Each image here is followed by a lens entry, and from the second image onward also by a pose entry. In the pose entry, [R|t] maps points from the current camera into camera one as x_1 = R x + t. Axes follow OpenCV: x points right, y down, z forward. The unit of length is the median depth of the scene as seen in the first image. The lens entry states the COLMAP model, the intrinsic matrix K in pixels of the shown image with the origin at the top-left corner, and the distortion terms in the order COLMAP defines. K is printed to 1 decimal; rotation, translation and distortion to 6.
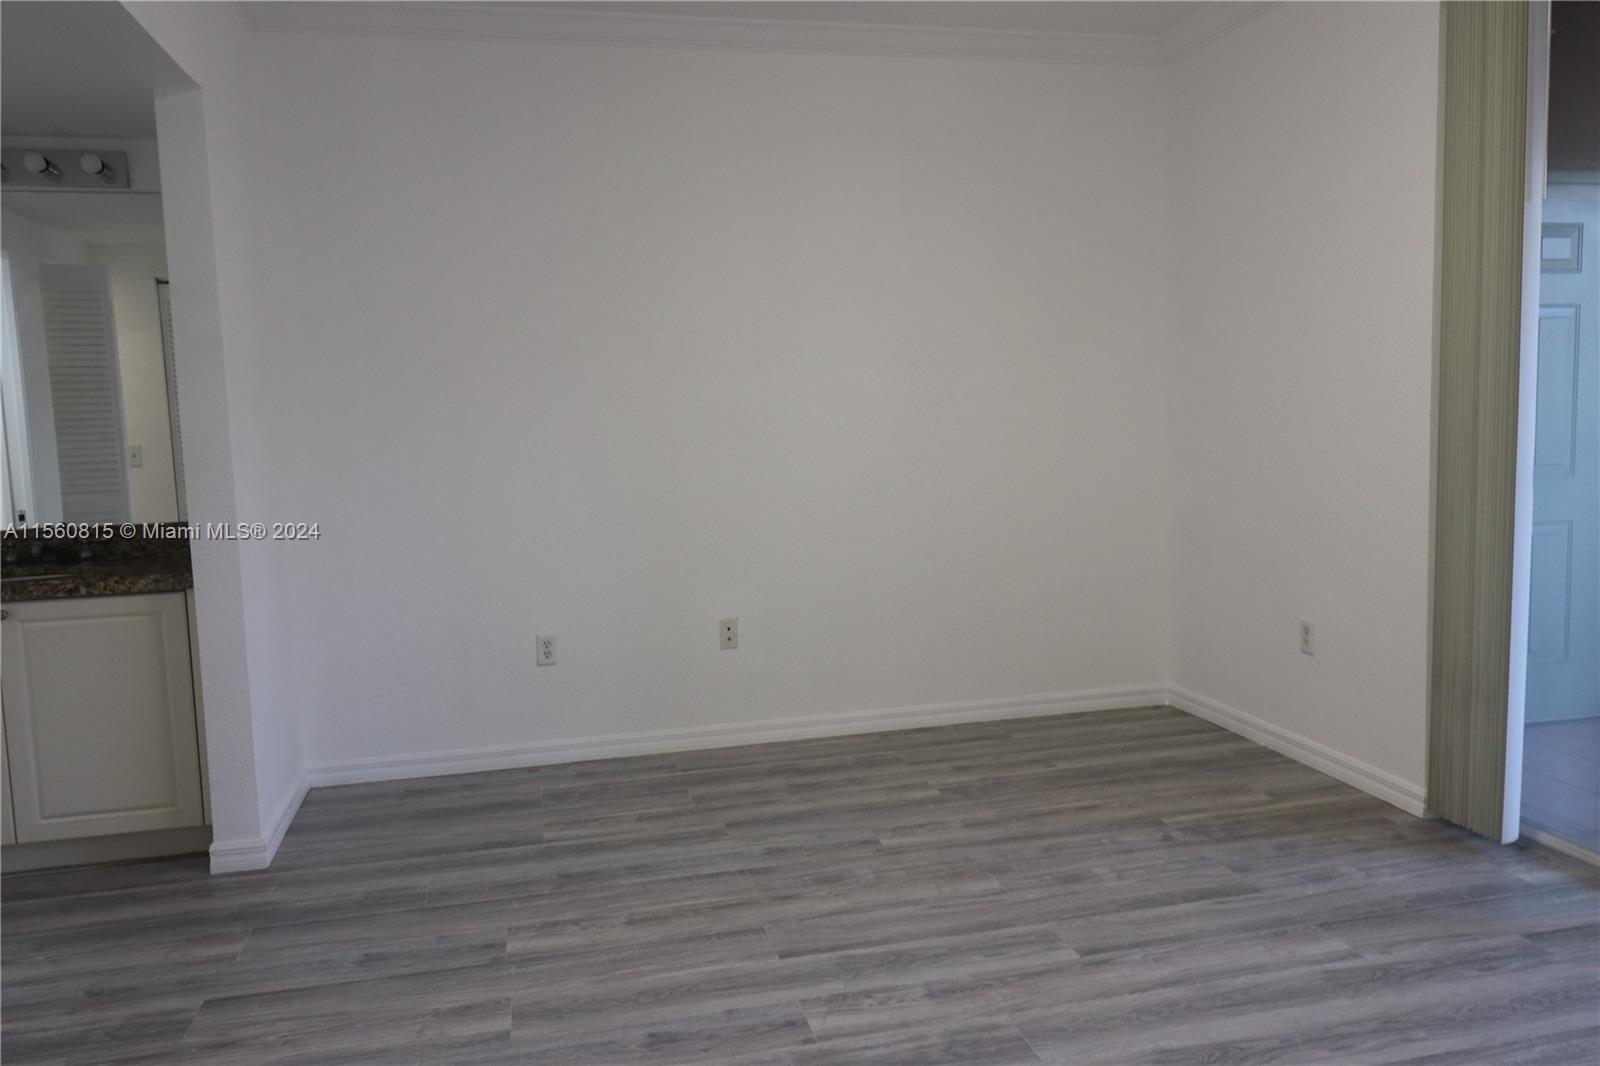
lens RADIAL K [[1192.4, 0, 799.5], [0, 1192.4, 523.5], [0, 0, 1]] dist [0.014725, -0.014377]
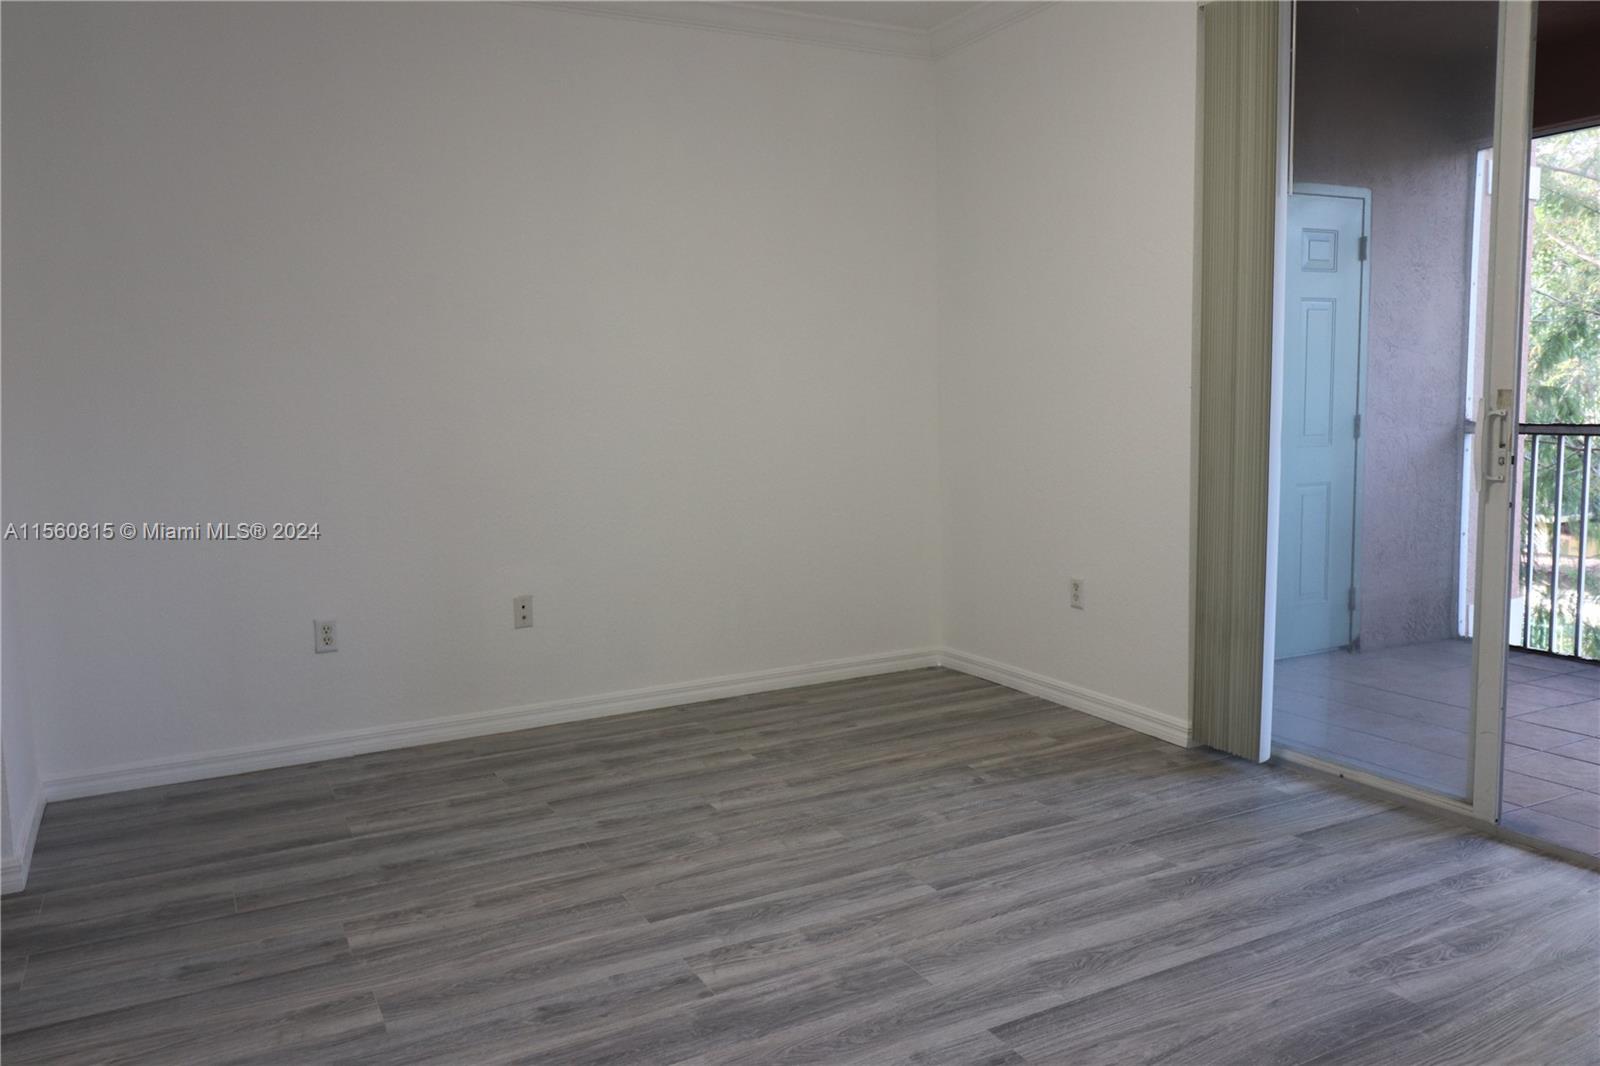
lens RADIAL K [[1192.4, 0, 795.9], [0, 1192.4, 528.9], [0, 0, 1]] dist [0.014725, -0.014377]
pose [[0.967222, -0.019241, 0.253203, -0.117479], [0.017241, 0.999800, 0.010118, 0.025186], [-0.253347, -0.005421, 0.967360, 0.012341]]
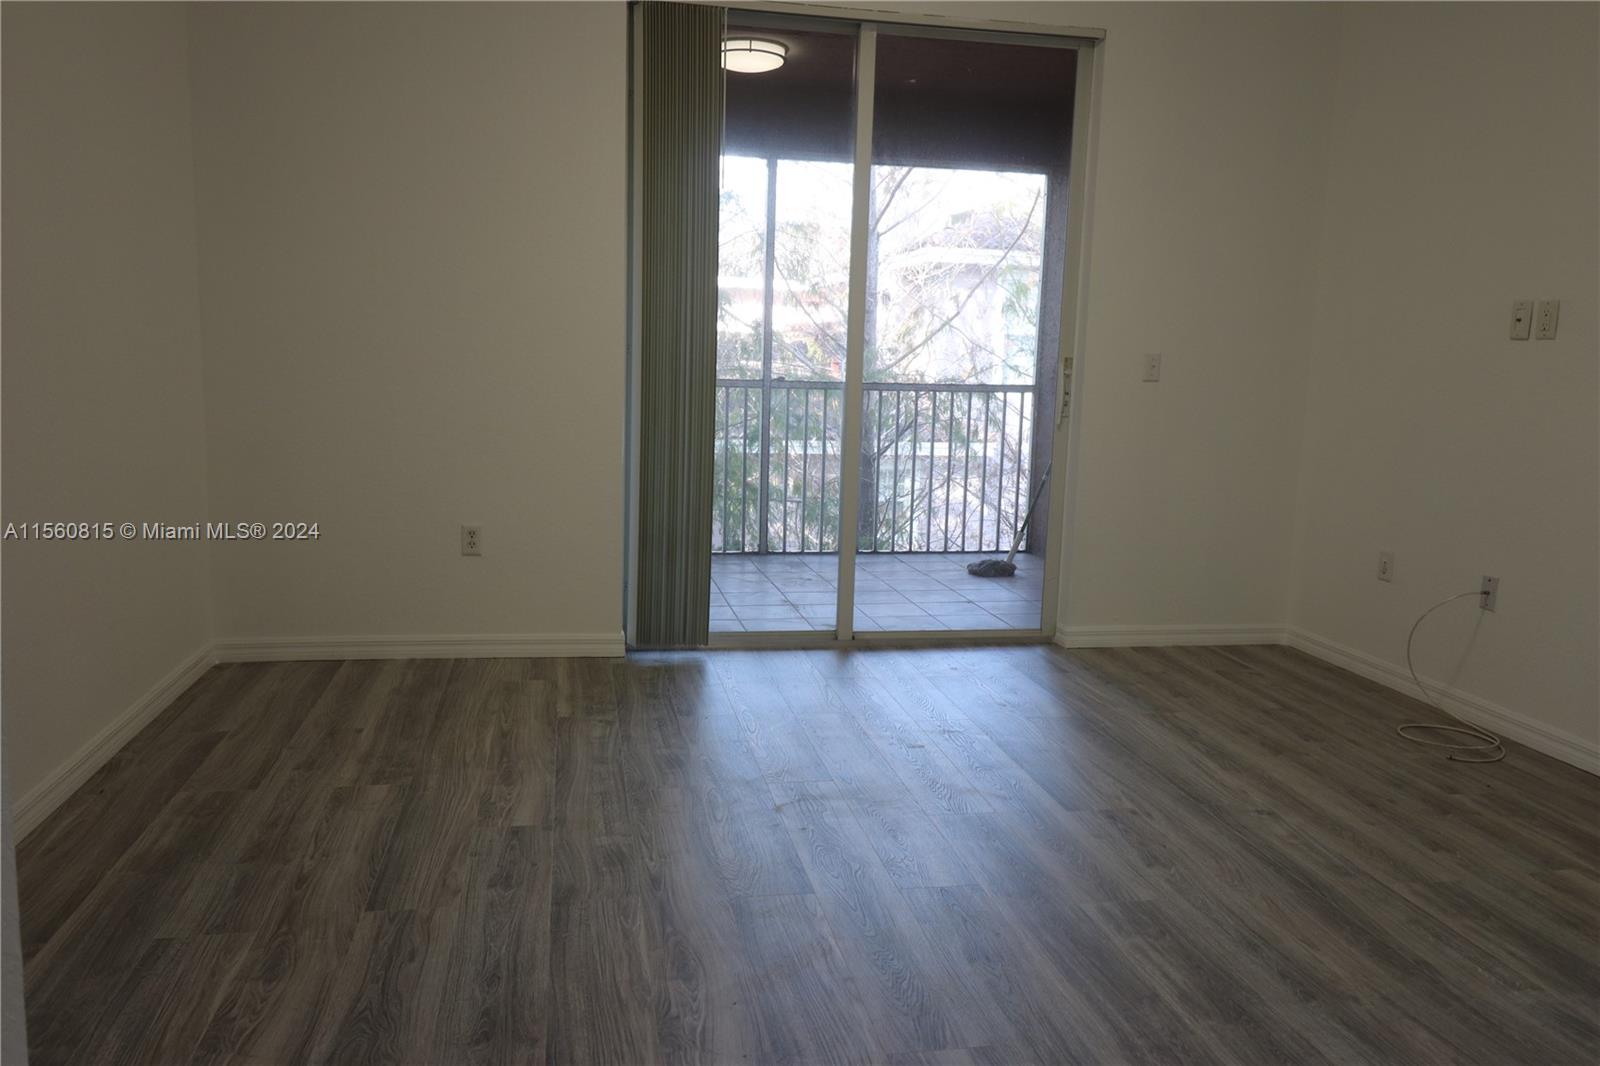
lens RADIAL K [[1192.4, 0, 797.7], [0, 1192.4, 524.7], [0, 0, 1]] dist [0.014725, -0.014377]
pose [[0.045132, -0.113080, 0.992560, -0.748336], [0.065362, 0.991778, 0.110018, -0.021120], [-0.996840, 0.059911, 0.052152, 0.773954]]
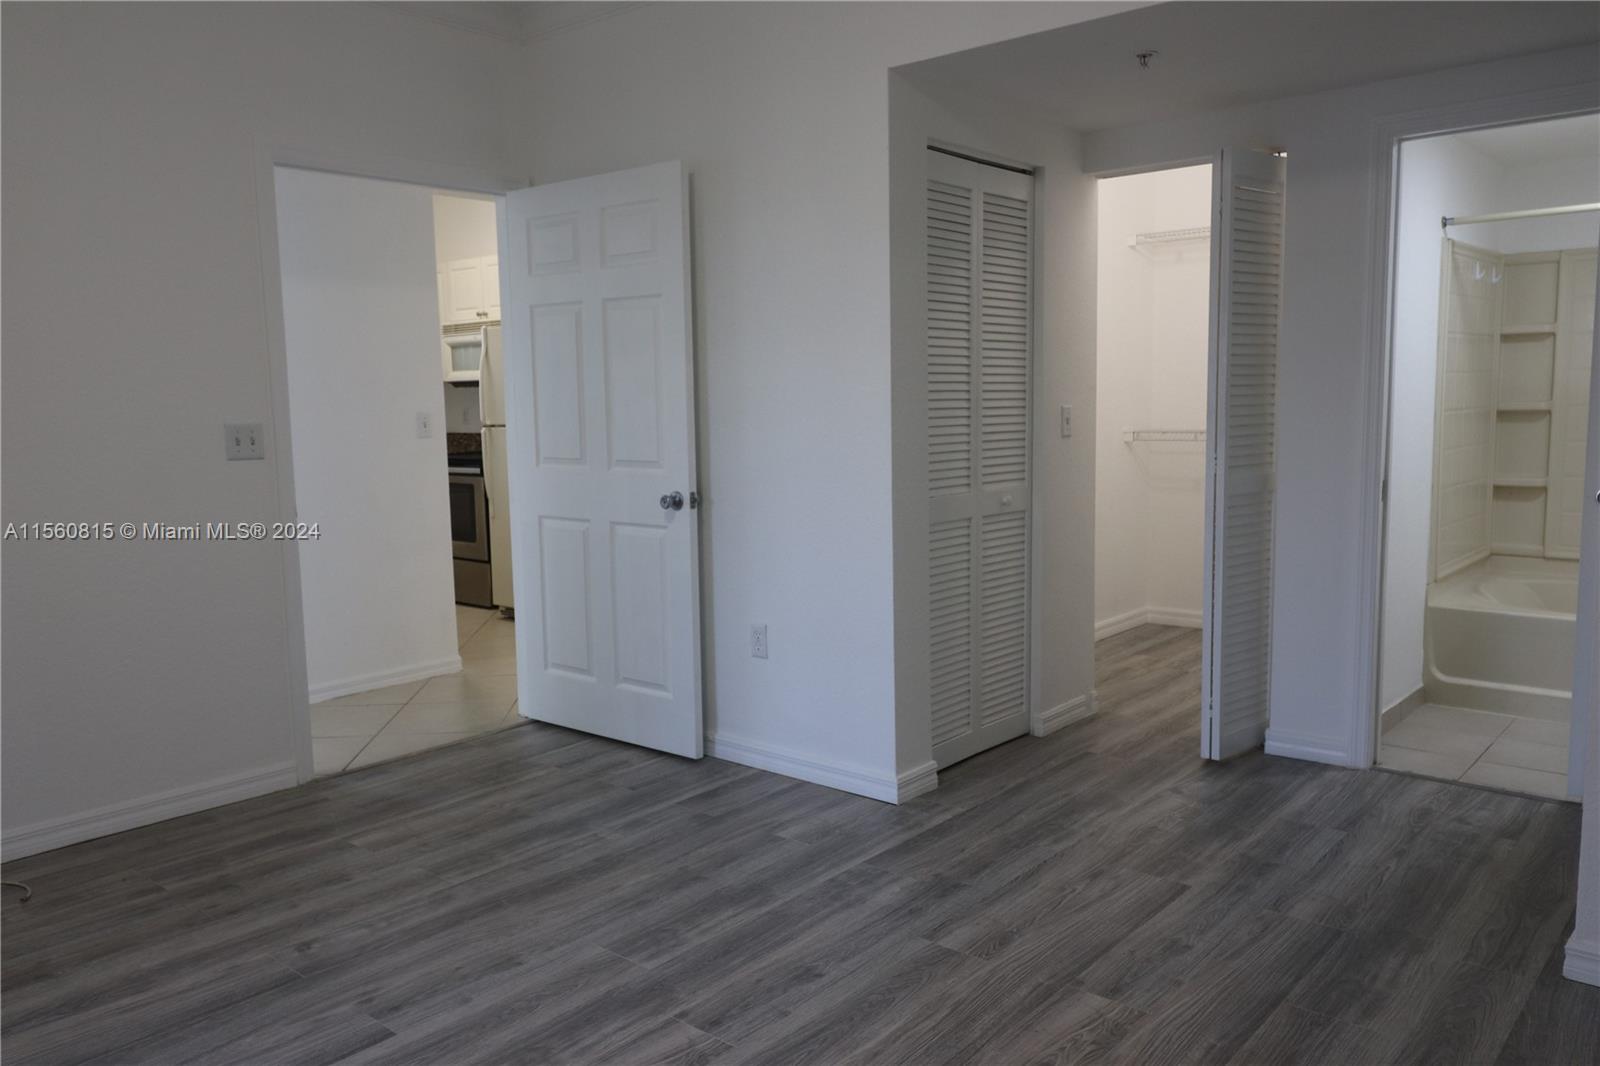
lens RADIAL K [[1192.4, 0, 802.2], [0, 1192.4, 530.8], [0, 0, 1]] dist [0.014725, -0.014377]
pose [[-0.809073, 0.110673, -0.577194, 0.329658], [-0.013531, 0.978341, 0.206556, -0.126069], [0.587553, 0.174929, -0.790052, 1.272674]]
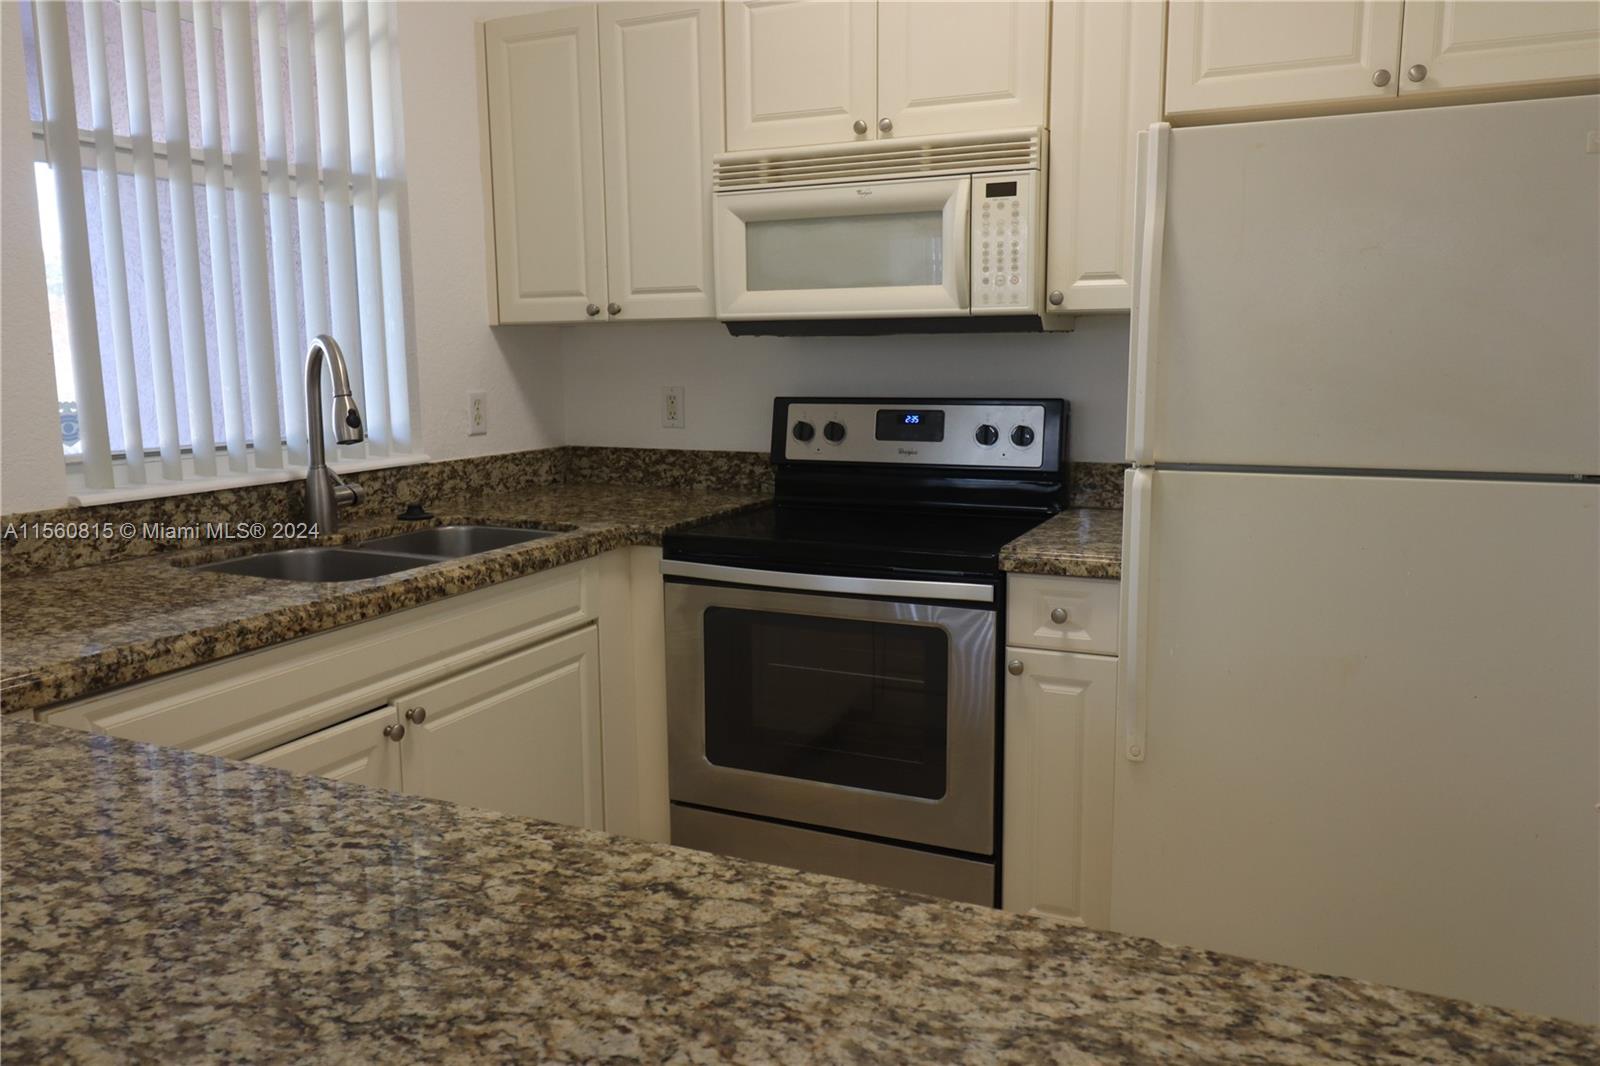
lens RADIAL K [[1192.4, 0, 798.4], [0, 1192.4, 531.6], [0, 0, 1]] dist [0.014725, -0.014377]
pose [[-0.629140, 0.149423, -0.762794, 0.154383], [-0.049757, 0.971594, 0.231363, 0.022331], [0.775697, 0.183514, -0.603834, -0.387341]]
